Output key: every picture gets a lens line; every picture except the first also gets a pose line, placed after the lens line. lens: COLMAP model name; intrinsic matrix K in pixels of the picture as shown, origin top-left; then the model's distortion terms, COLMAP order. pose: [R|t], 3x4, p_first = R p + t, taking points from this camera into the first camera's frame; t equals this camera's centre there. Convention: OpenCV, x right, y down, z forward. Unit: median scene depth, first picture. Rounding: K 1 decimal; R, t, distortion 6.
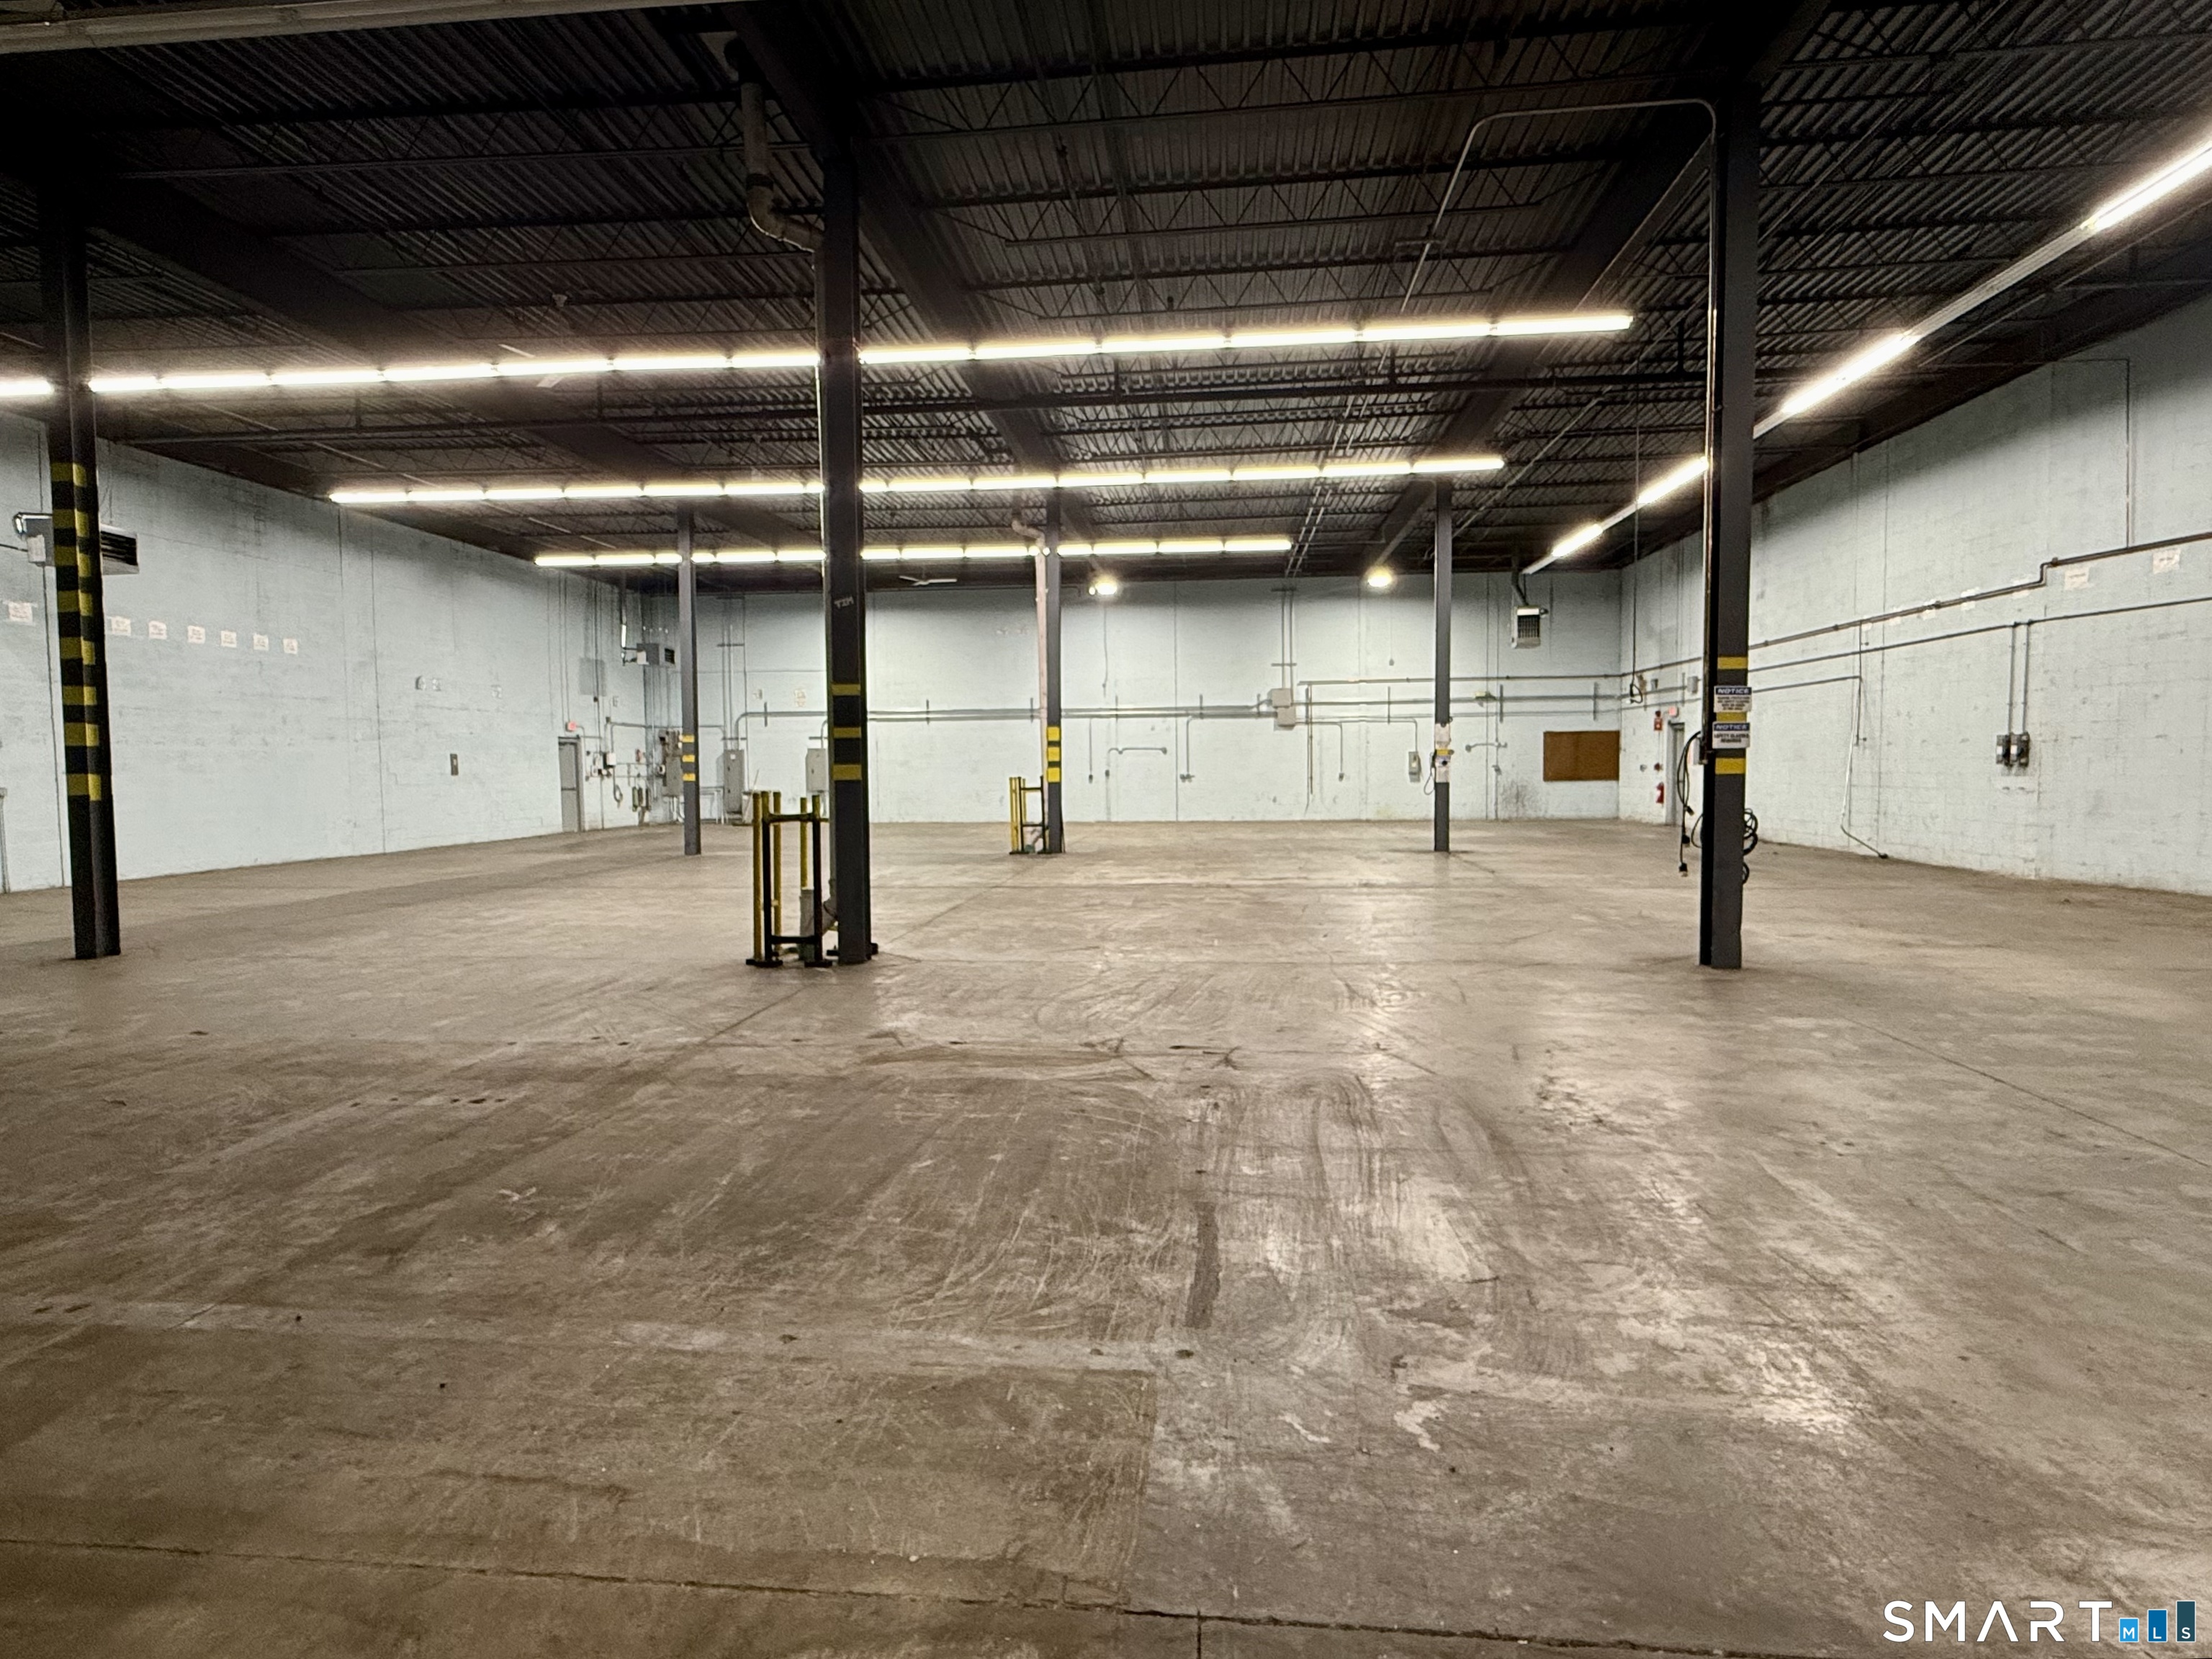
lens RADIAL K [[1195.4, 0, 1106.0], [0, 1195.4, 829.5], [0, 0, 1]] dist [0.000965, 0.000061]
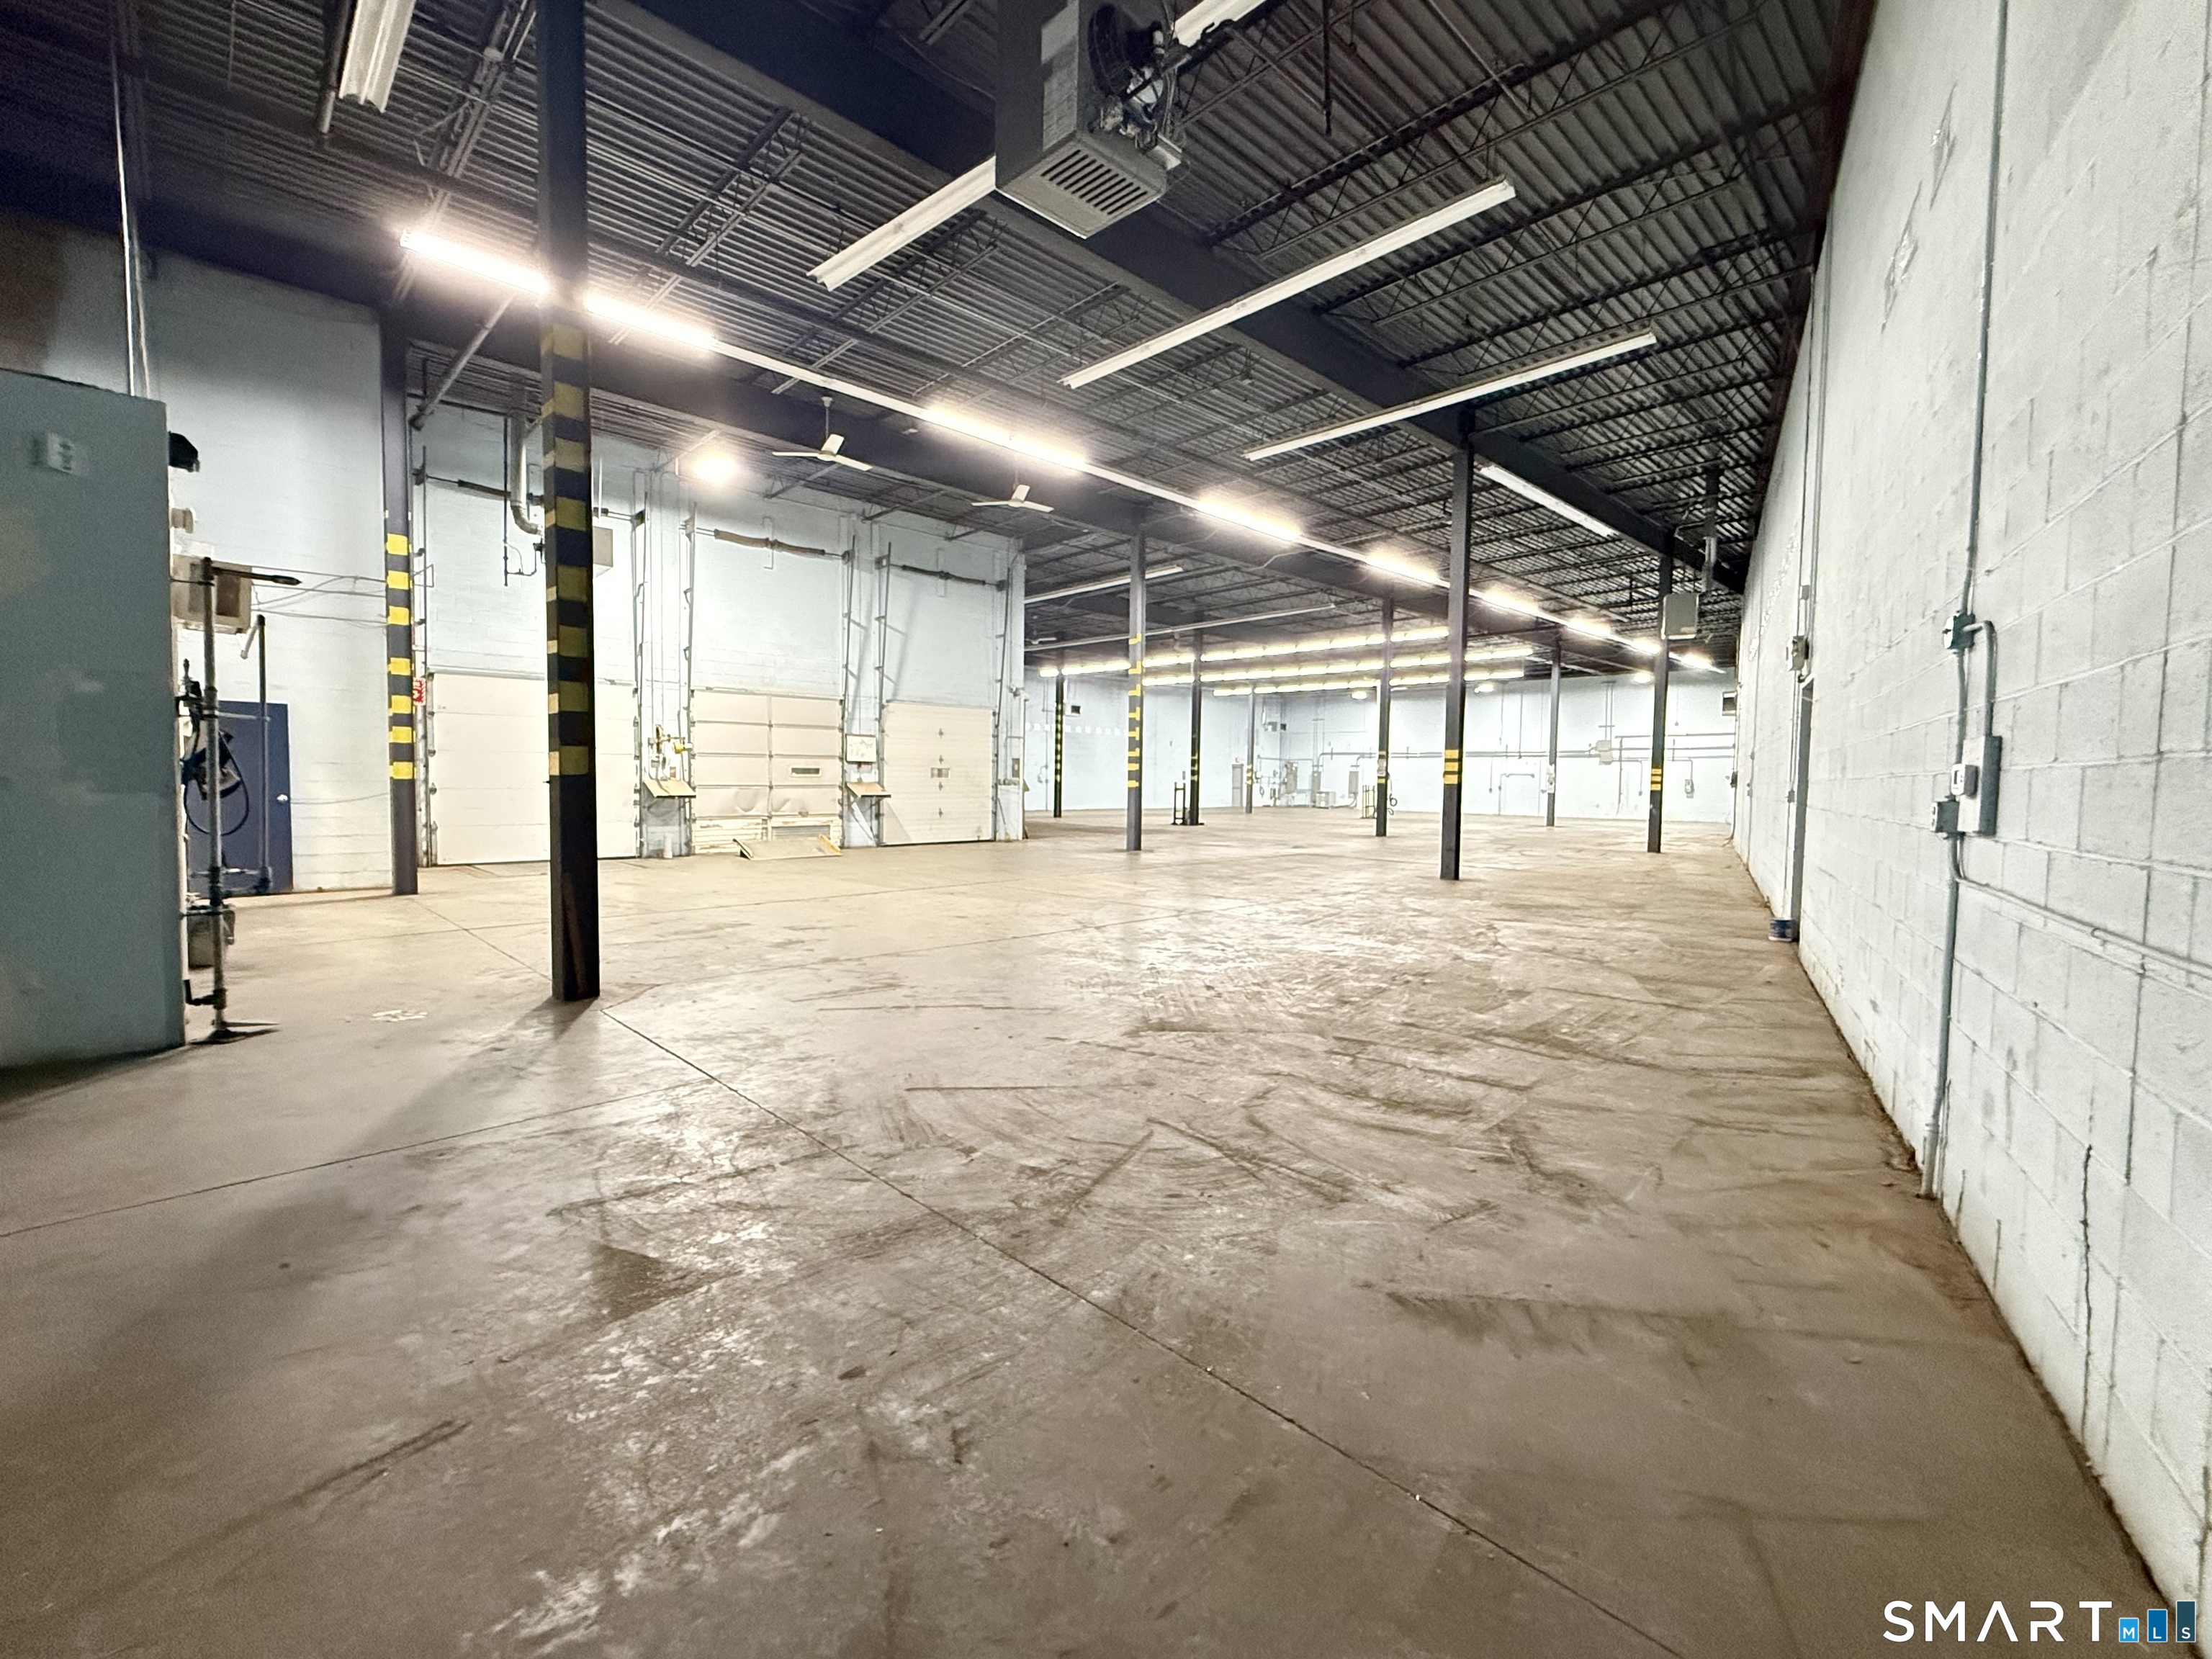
lens RADIAL K [[951.1, 0, 1106.0], [0, 951.1, 829.5], [0, 0, 1]] dist [0.001116, 0.000173]
pose [[0.761141, 0.053844, -0.646348, 0.831049], [-0.056062, 0.998280, 0.017143, 0.043709], [0.646159, 0.023188, 0.762850, -0.823544]]
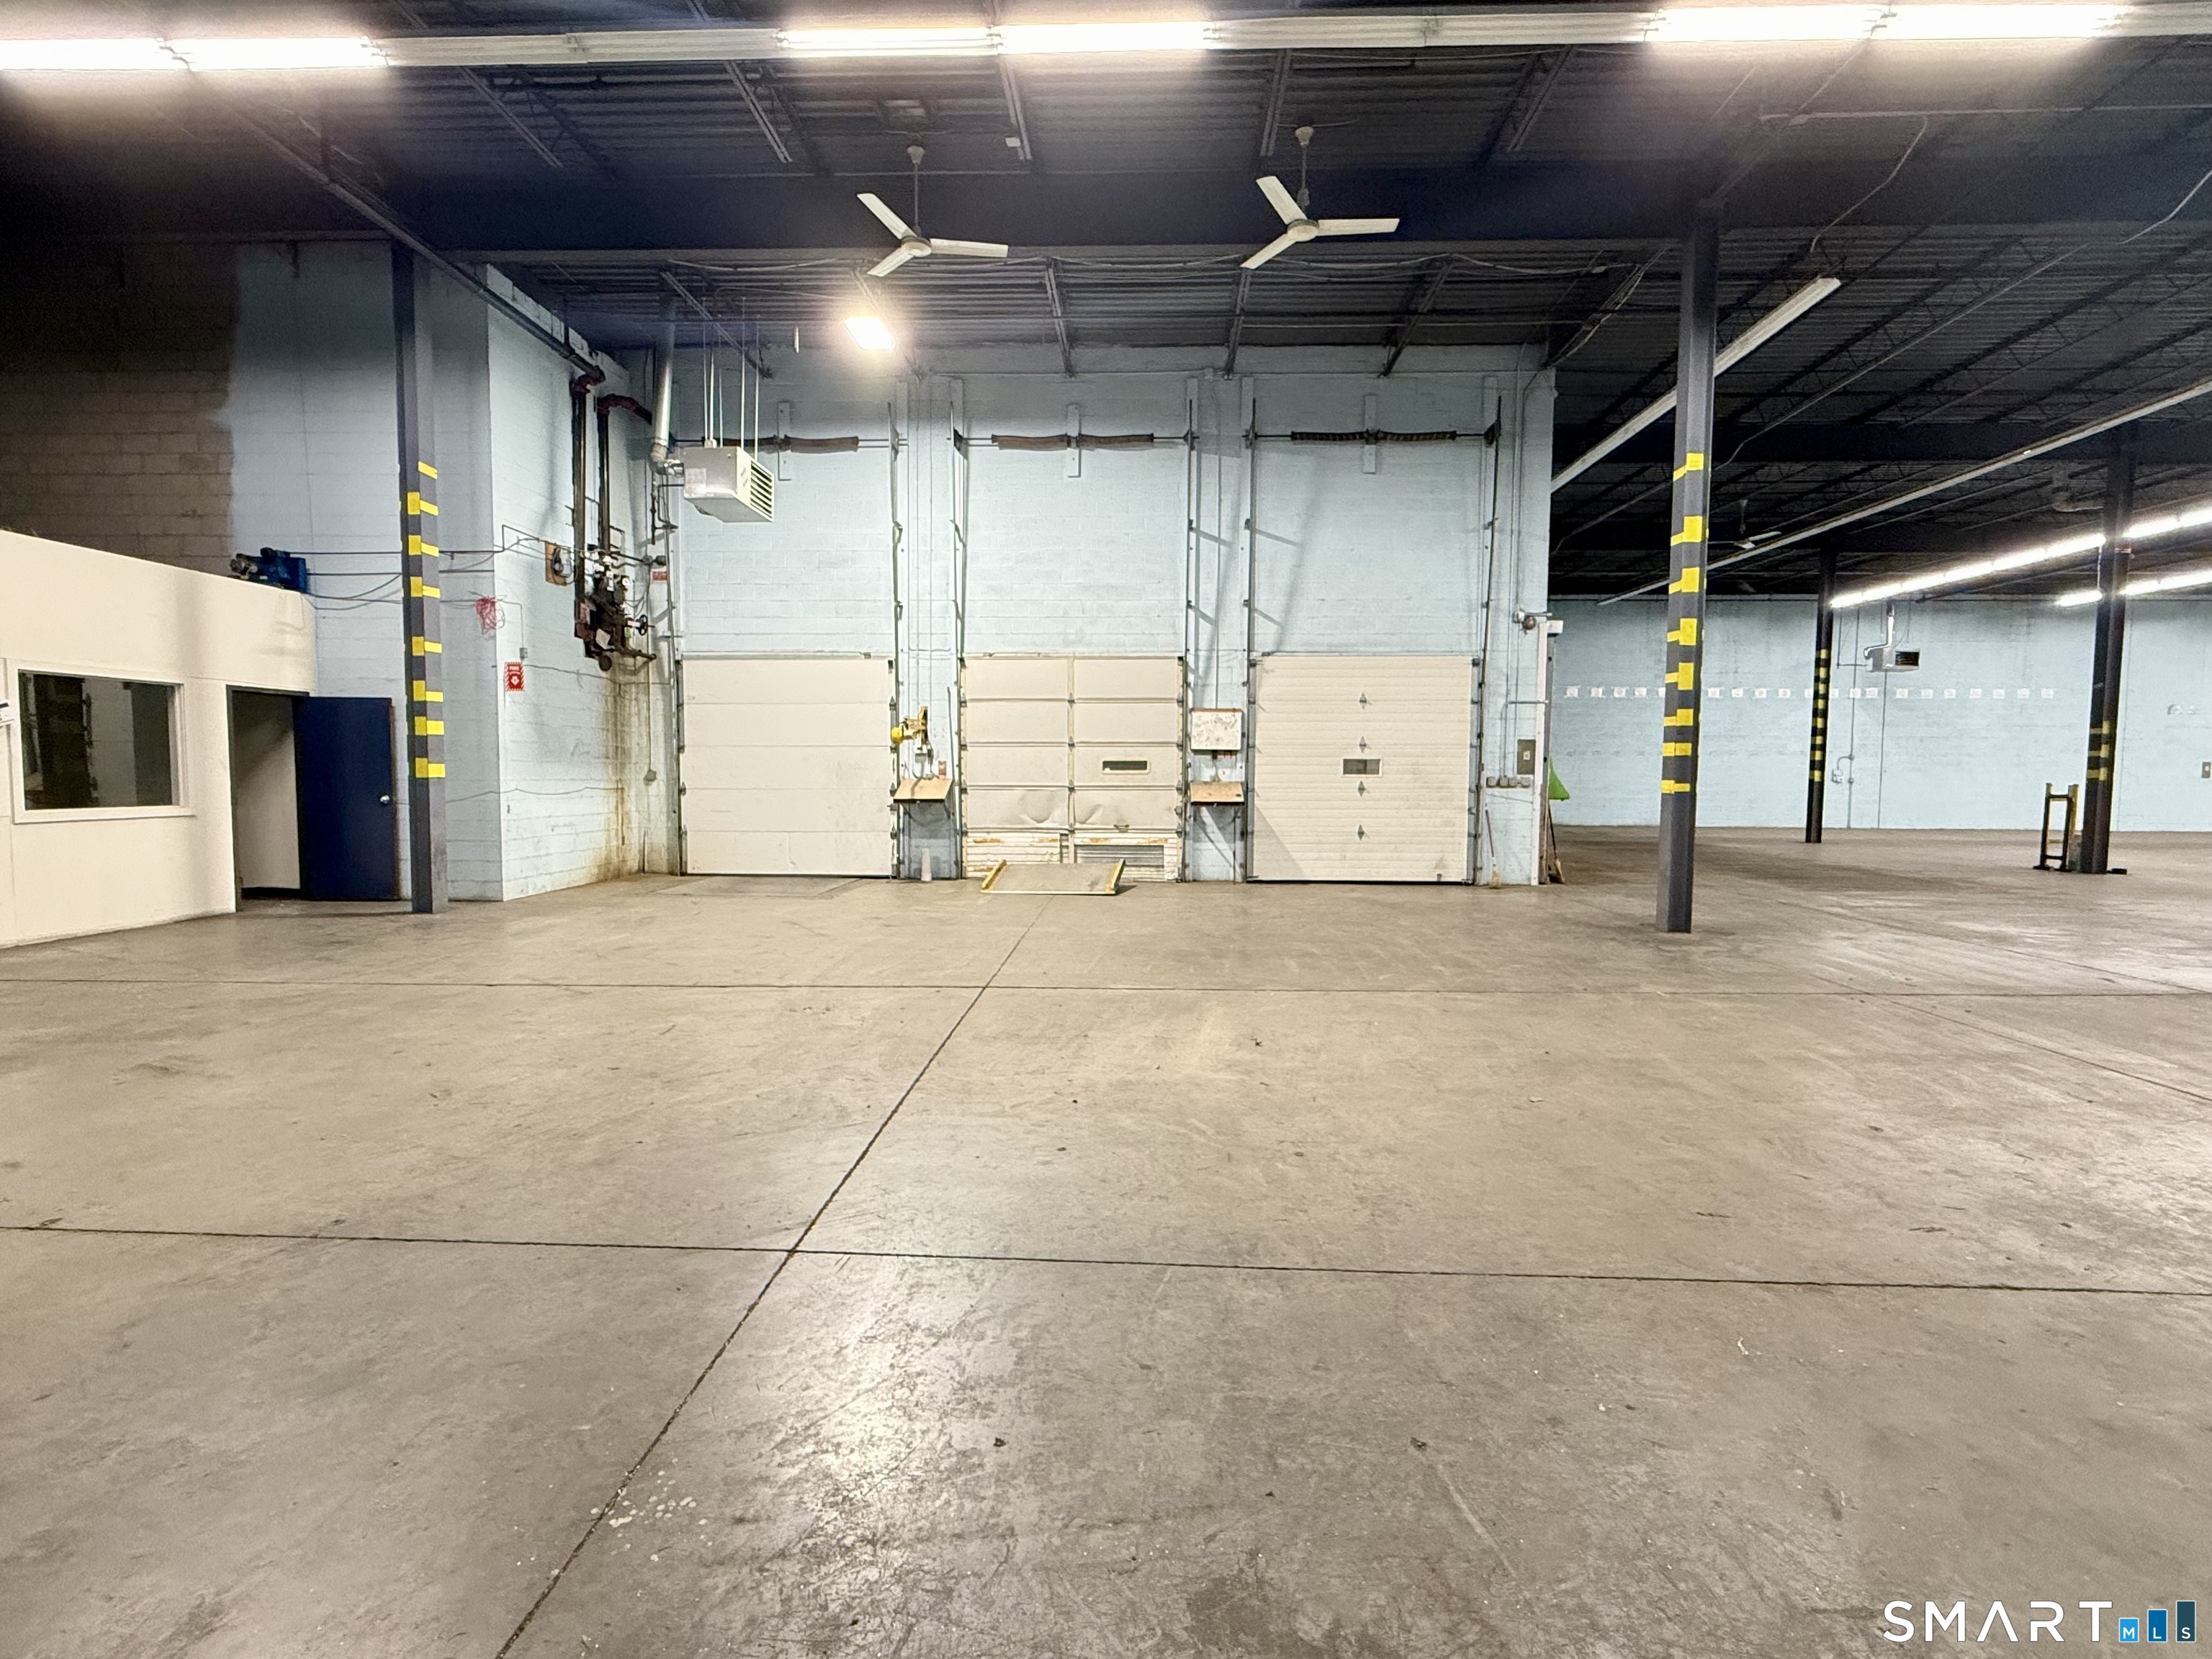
lens RADIAL K [[1020.6, 0, 1106.0], [0, 1020.6, 829.5], [0, 0, 1]] dist [-0.006024, 0.000388]
pose [[0.052989, 0.069231, -0.996192, 0.681542], [-0.062912, 0.995844, 0.065860, 0.016947], [0.996611, 0.059182, 0.057124, -0.344375]]
